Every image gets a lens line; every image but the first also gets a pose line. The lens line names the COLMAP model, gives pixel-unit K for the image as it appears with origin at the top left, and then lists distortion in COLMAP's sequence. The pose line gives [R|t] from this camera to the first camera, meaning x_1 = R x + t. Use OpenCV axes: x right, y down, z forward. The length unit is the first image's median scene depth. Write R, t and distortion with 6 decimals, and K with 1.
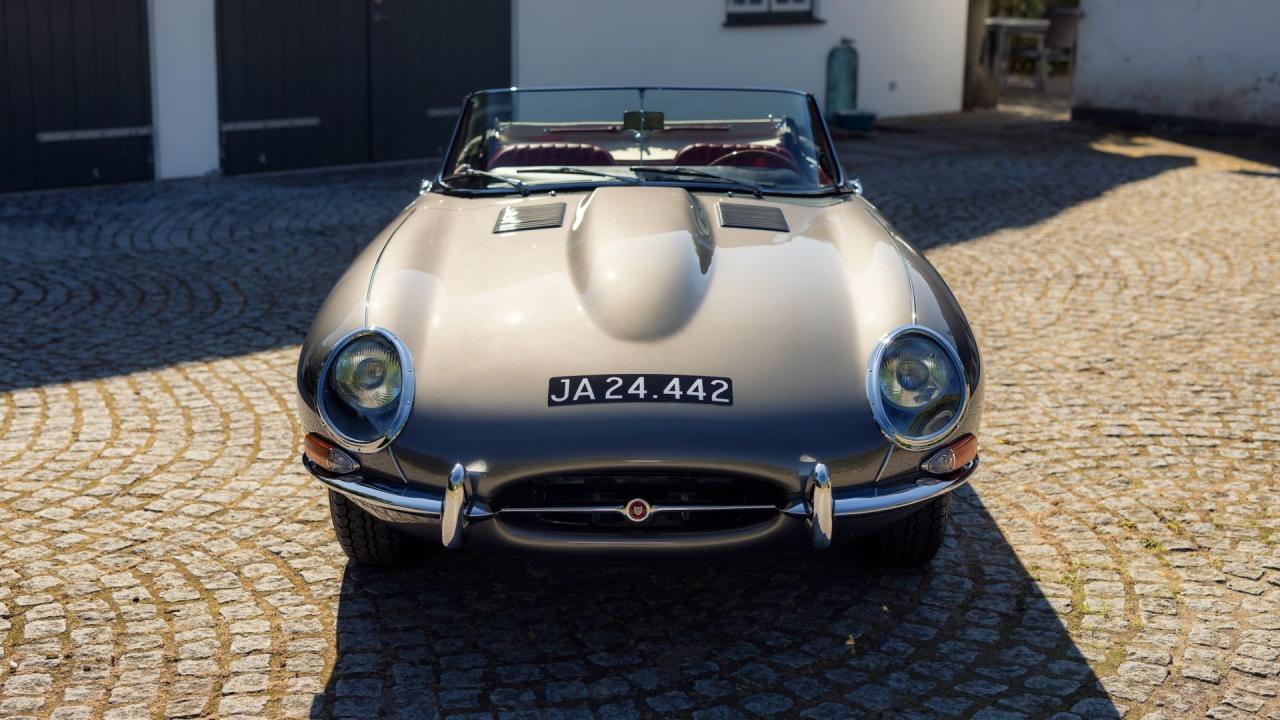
lens RADIAL K [[1832.4, 0, 640.0], [0, 1832.4, 360.0], [0, 0, 1]] dist [0.010442, 0.027179]
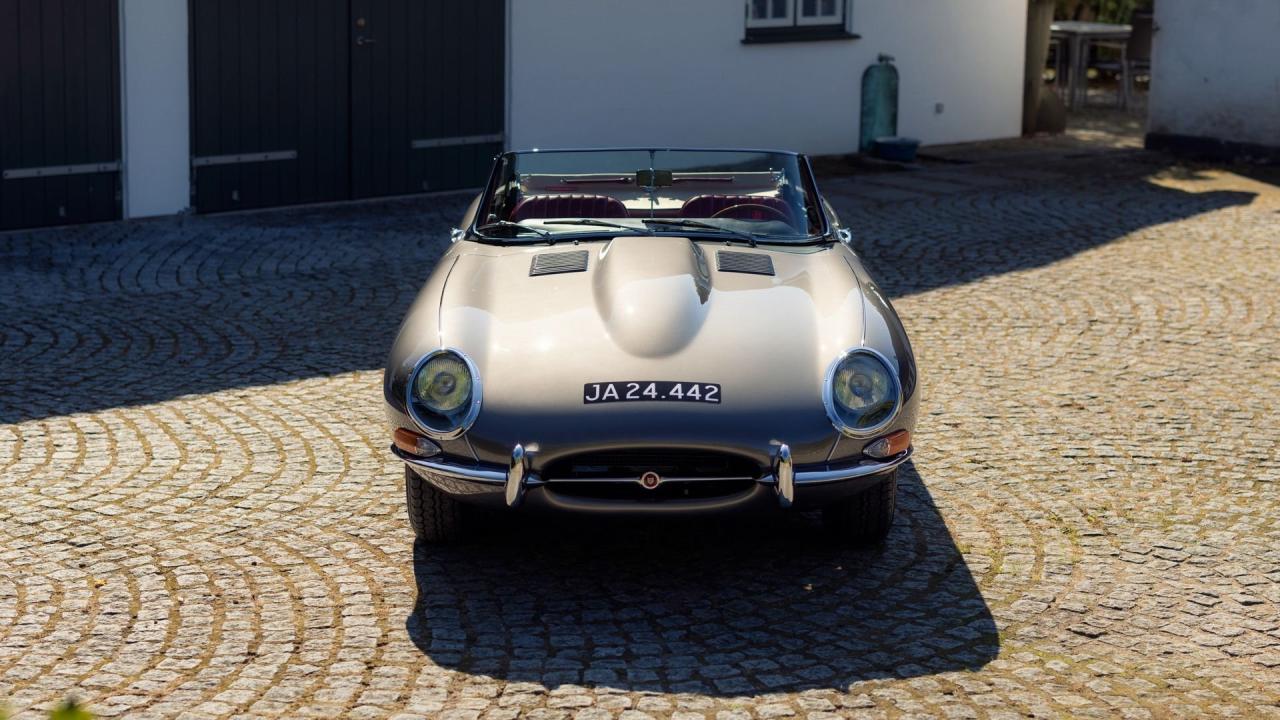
lens RADIAL K [[2654.8, 0, 640.0], [0, 2654.8, 360.0], [0, 0, 1]] dist [-0.036952, -0.061732]
pose [[0.999998, 0.001865, -0.001060, -0.004902], [-0.001904, 0.999253, -0.038588, 0.048755], [0.000987, 0.038590, 0.999255, -0.680559]]
